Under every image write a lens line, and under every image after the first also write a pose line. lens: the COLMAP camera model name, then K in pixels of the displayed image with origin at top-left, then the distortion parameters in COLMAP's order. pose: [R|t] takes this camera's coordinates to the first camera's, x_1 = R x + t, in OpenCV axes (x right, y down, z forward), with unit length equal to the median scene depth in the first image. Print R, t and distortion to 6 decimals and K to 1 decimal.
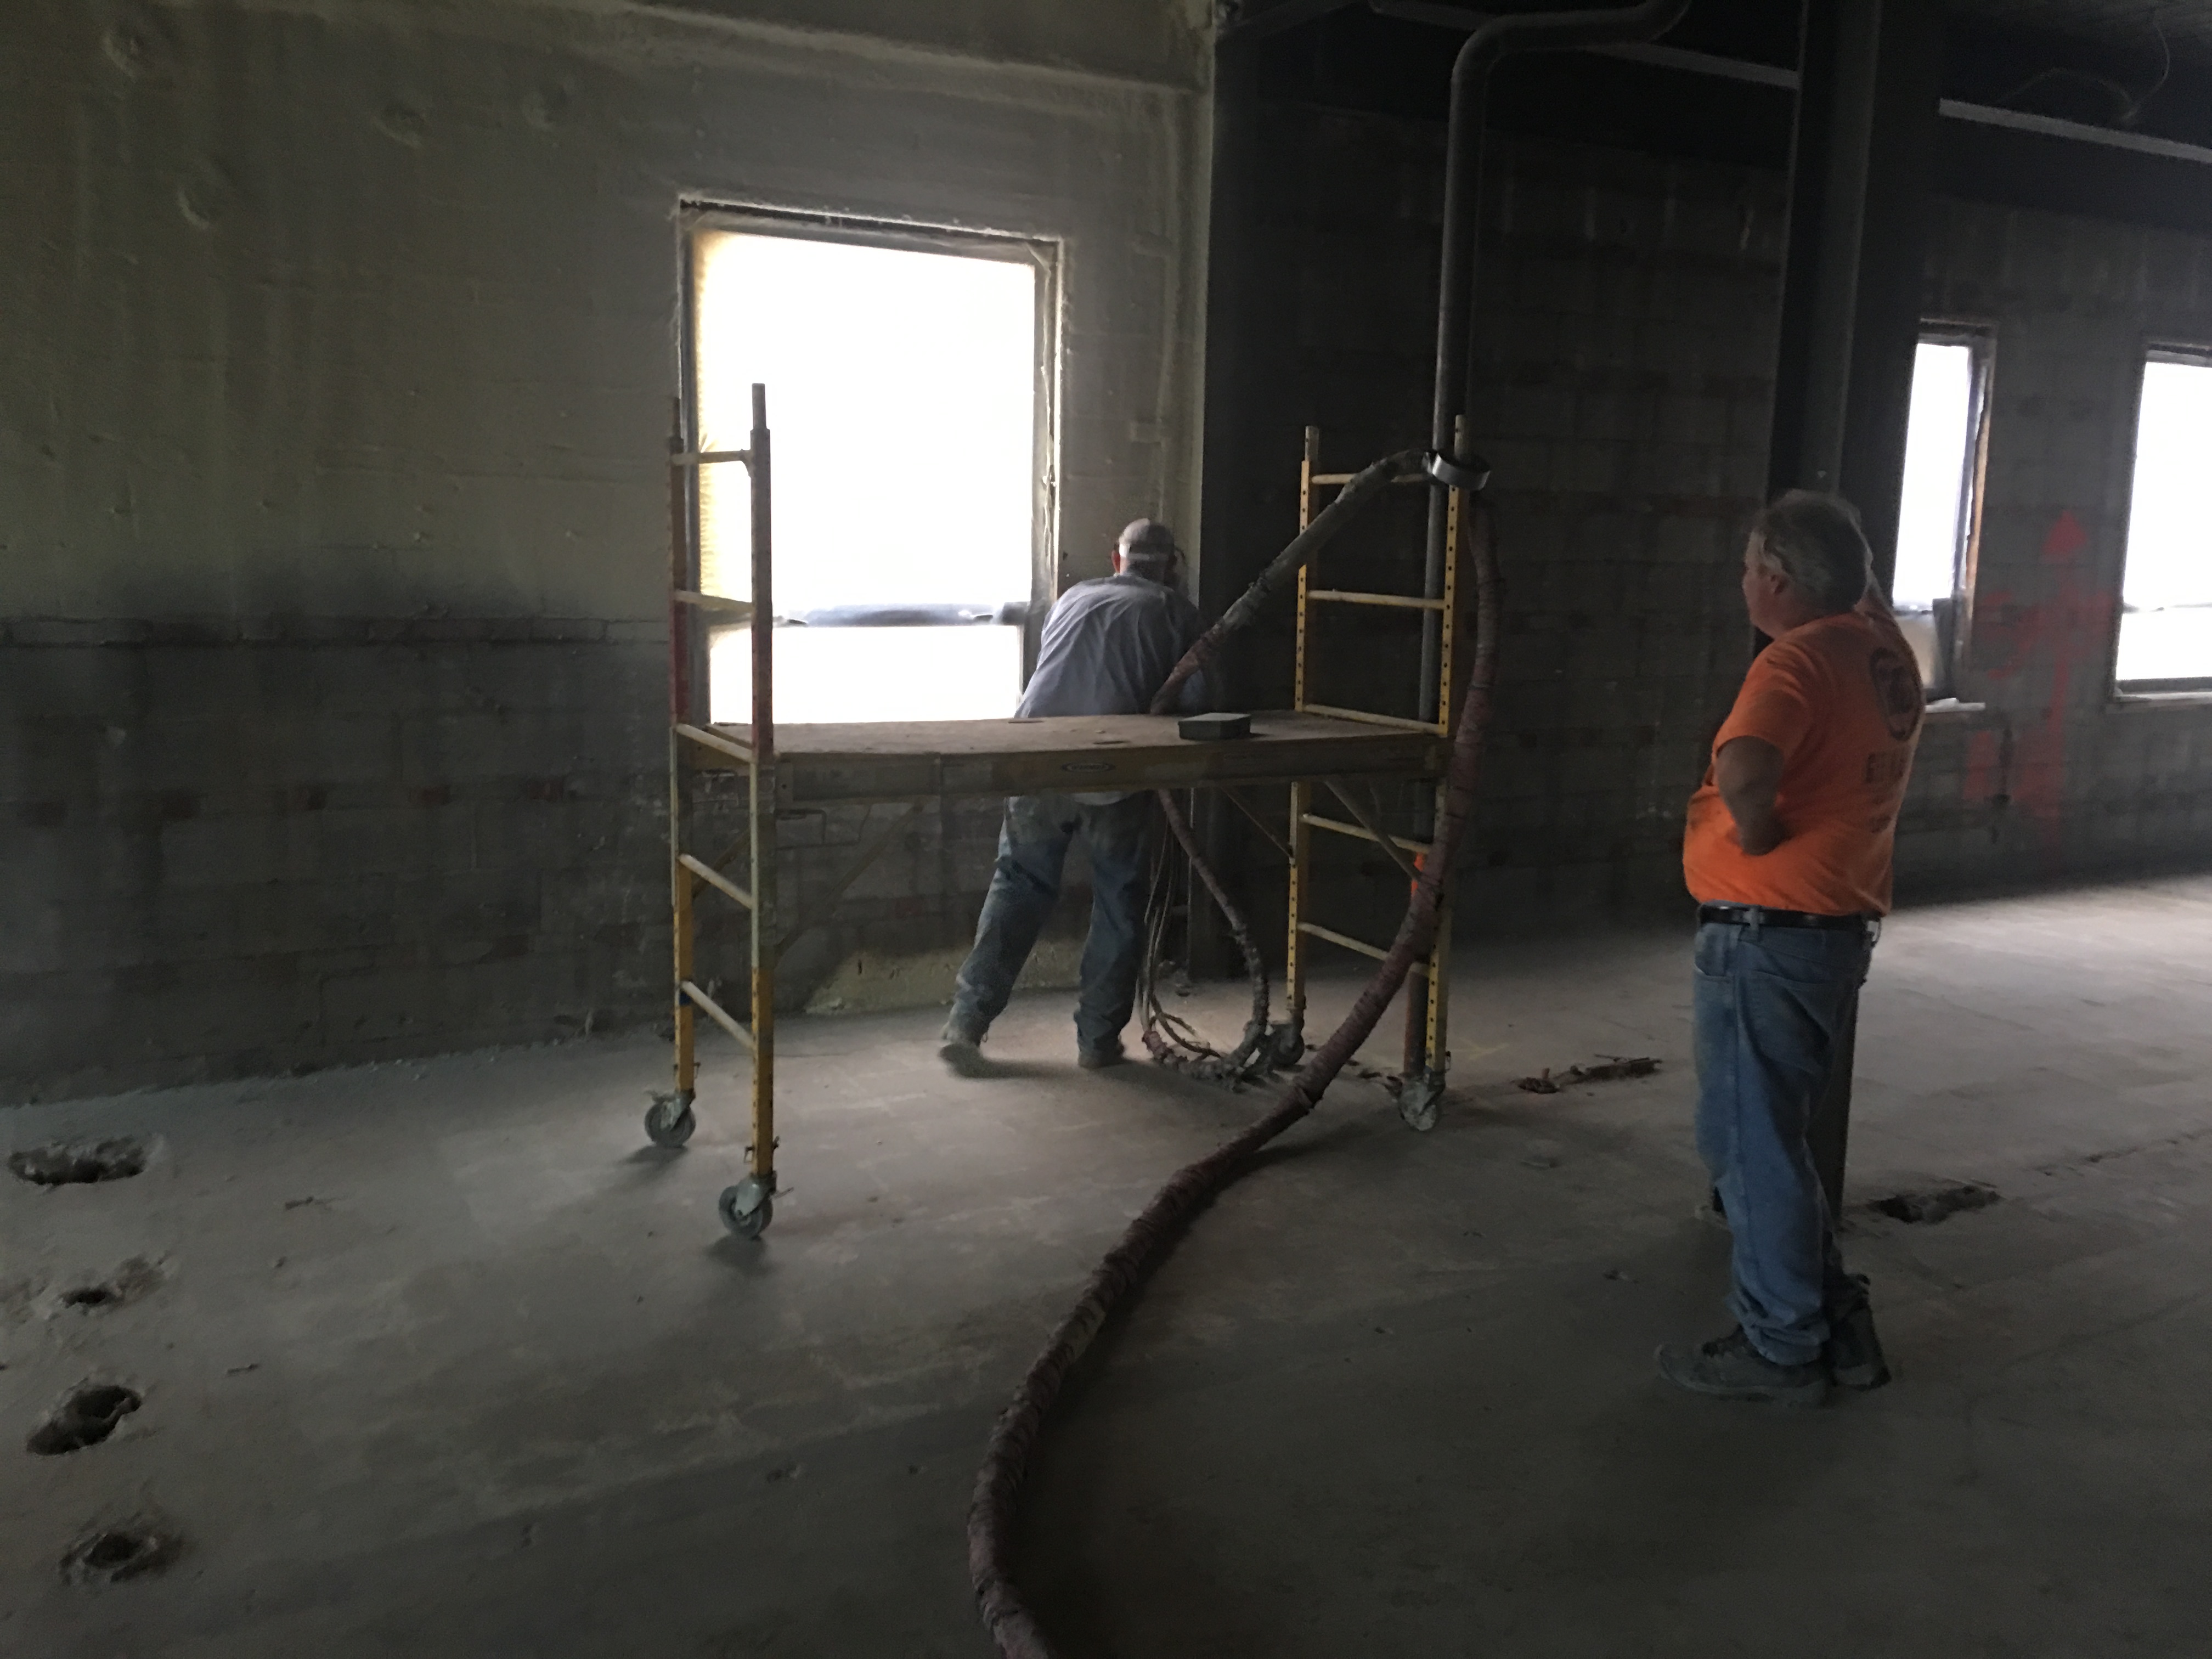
lens RADIAL K [[1875.4, 0, 1141.0], [0, 1875.4, 805.3], [0, 0, 1]] dist [0.108677, -0.185129]
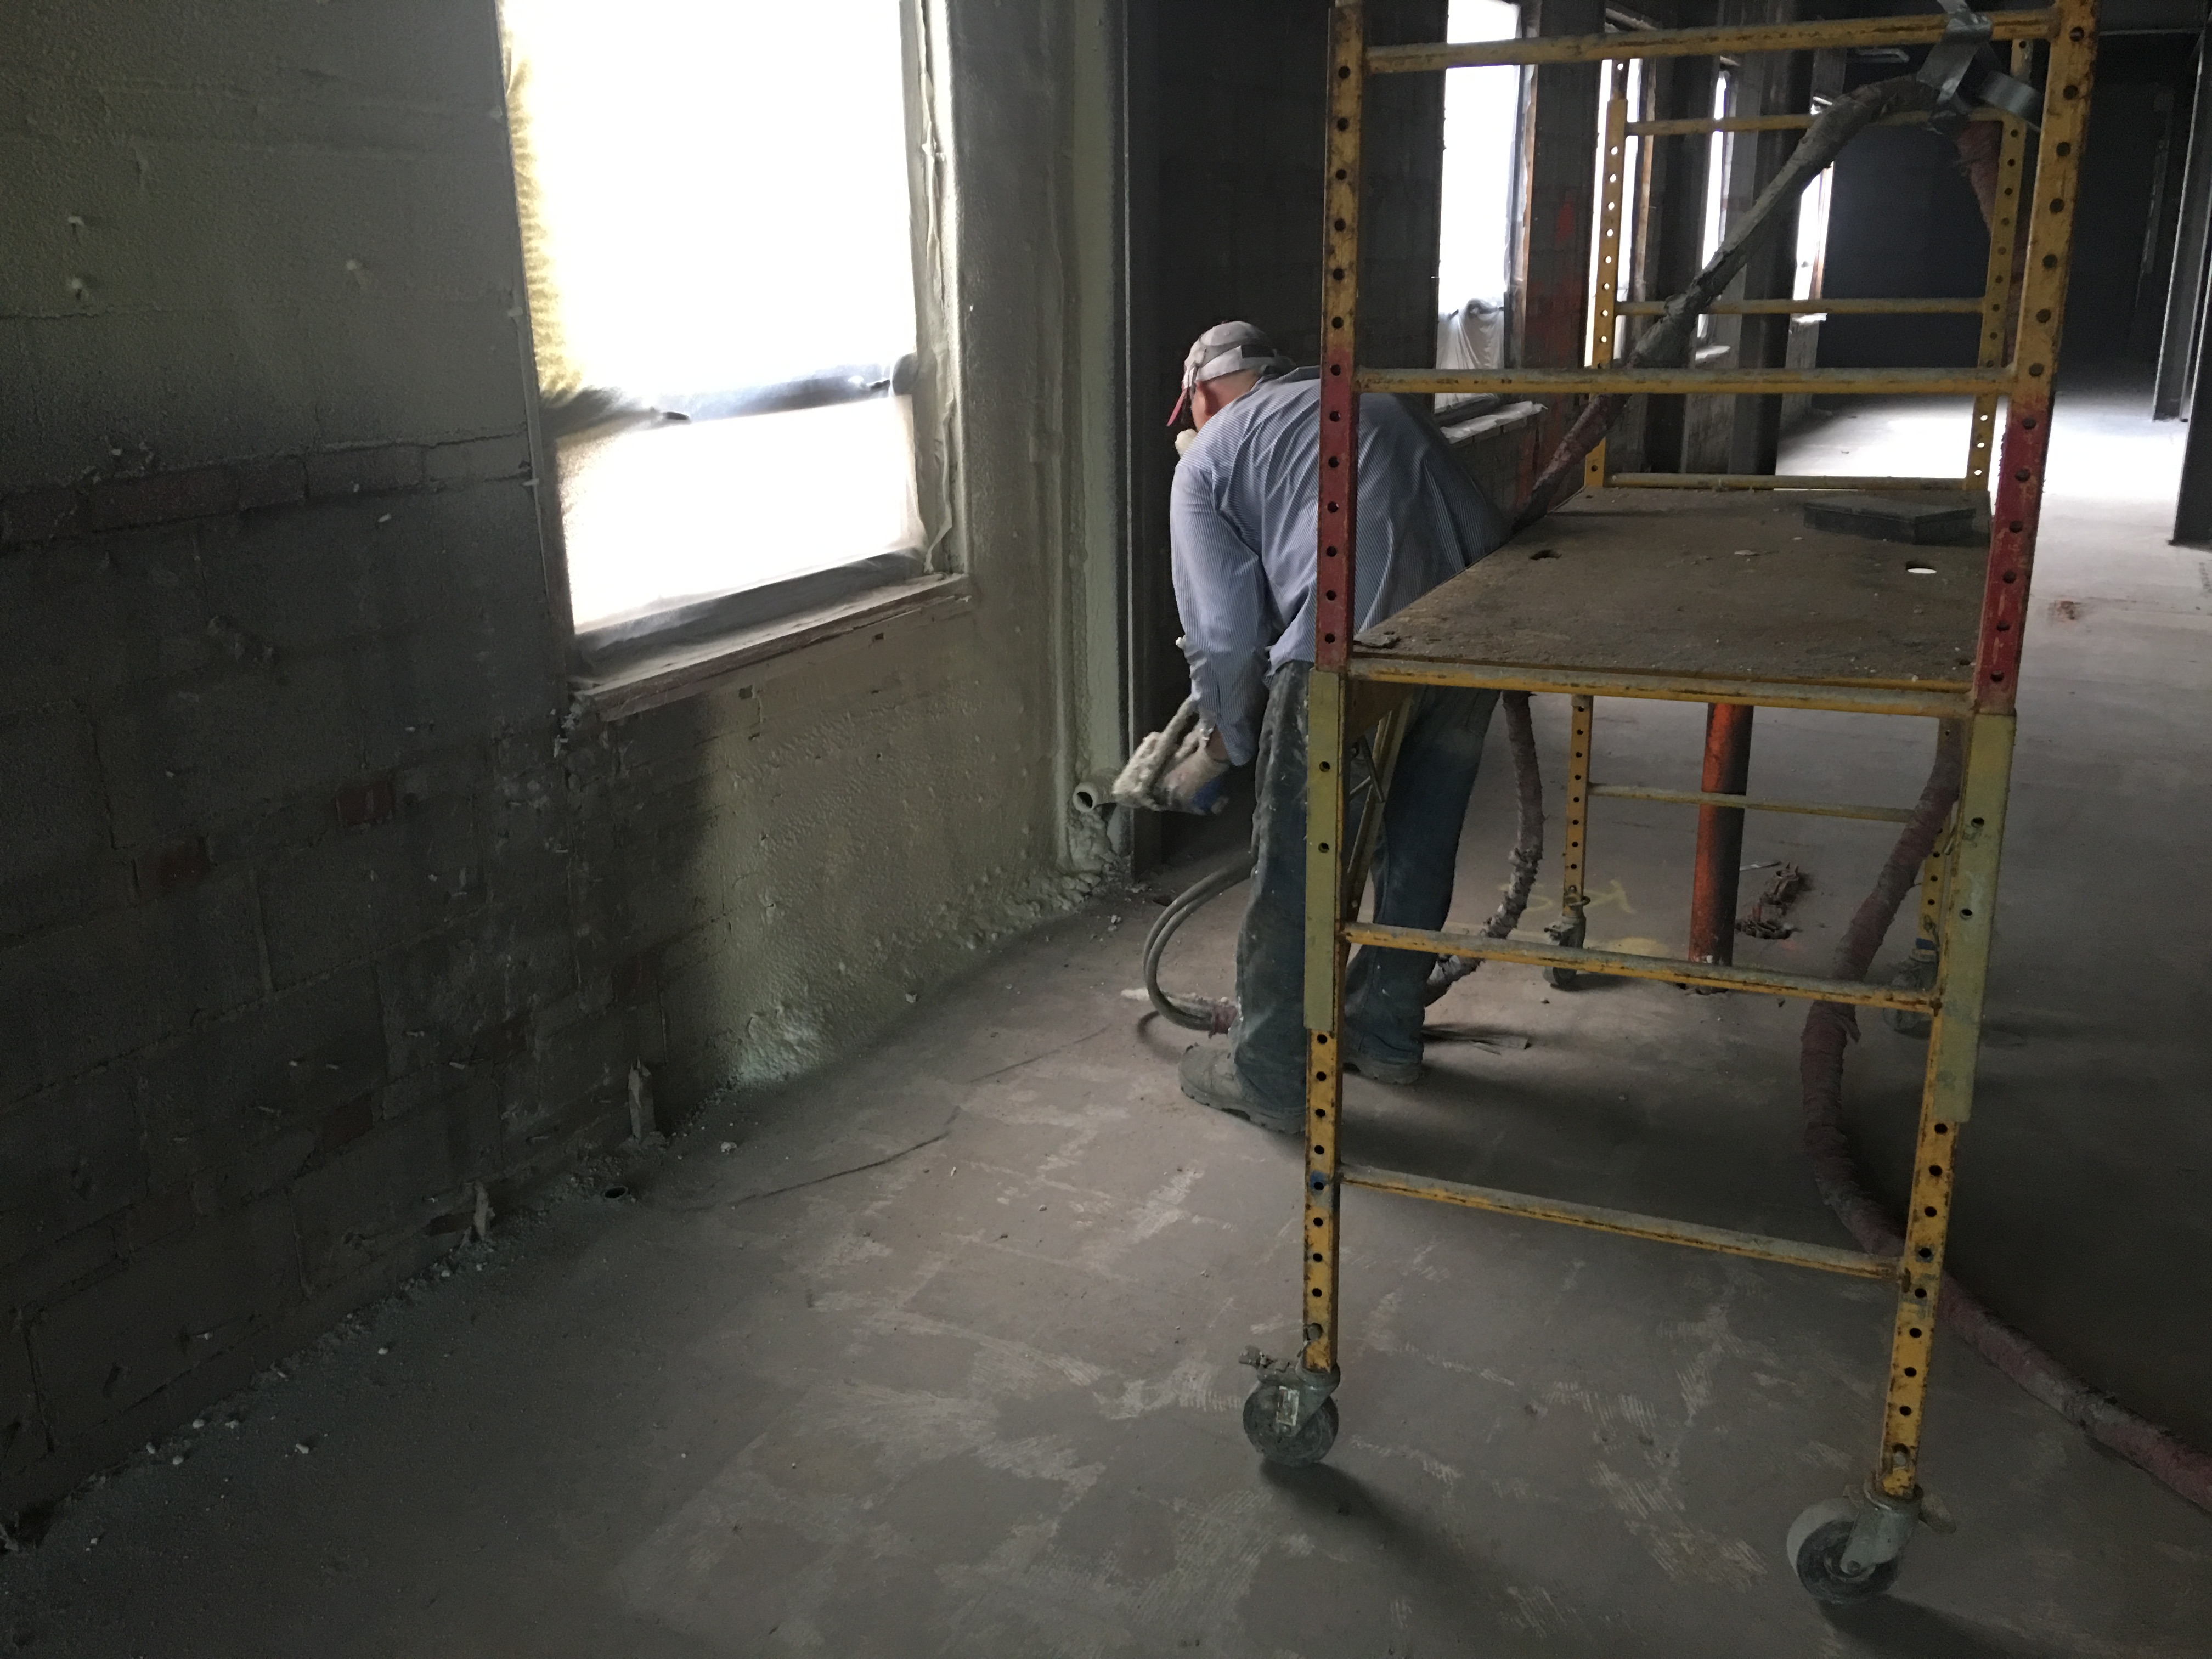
lens RADIAL K [[1875.4, 0, 1141.0], [0, 1875.4, 805.3], [0, 0, 1]] dist [0.108677, -0.185129]
pose [[0.822440, -0.193267, 0.535014, -0.404957], [0.115360, 0.977639, 0.175824, -0.070032], [-0.557032, -0.082886, 0.826345, 0.469205]]
